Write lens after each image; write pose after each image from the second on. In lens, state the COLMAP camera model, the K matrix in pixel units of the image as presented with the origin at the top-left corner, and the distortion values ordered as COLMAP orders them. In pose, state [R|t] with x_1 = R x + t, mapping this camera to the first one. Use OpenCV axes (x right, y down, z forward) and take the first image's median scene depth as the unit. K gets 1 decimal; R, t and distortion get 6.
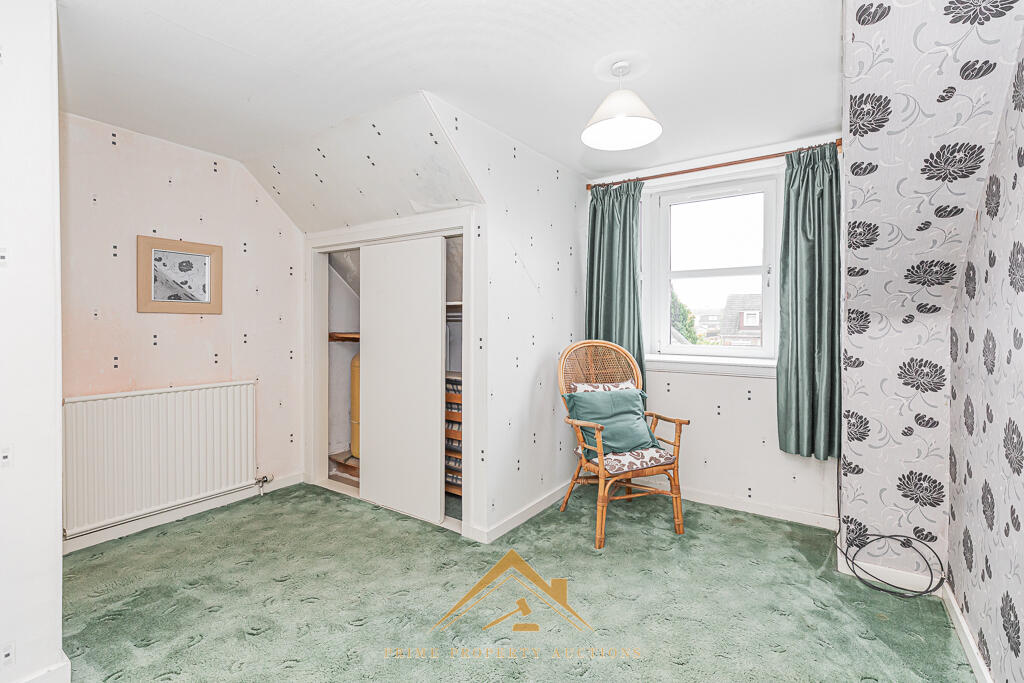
lens RADIAL K [[470.9, 0, 510.9], [0, 470.9, 333.5], [0, 0, 1]] dist [-0.002662, -0.000276]
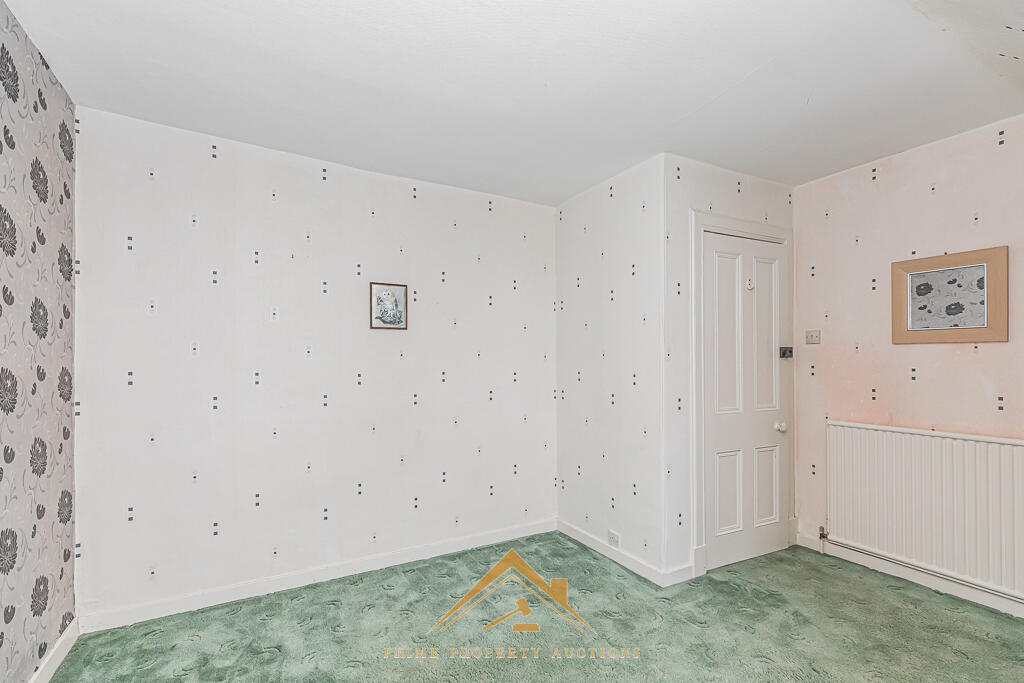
lens RADIAL K [[470.9, 0, 496.0], [0, 470.9, 356.2], [0, 0, 1]] dist [-0.002662, -0.000276]
pose [[-0.490817, -0.000460, -0.871263, 0.432767], [-0.009394, 0.999945, 0.004764, -0.017907], [0.871212, 0.010523, -0.490794, 0.775773]]
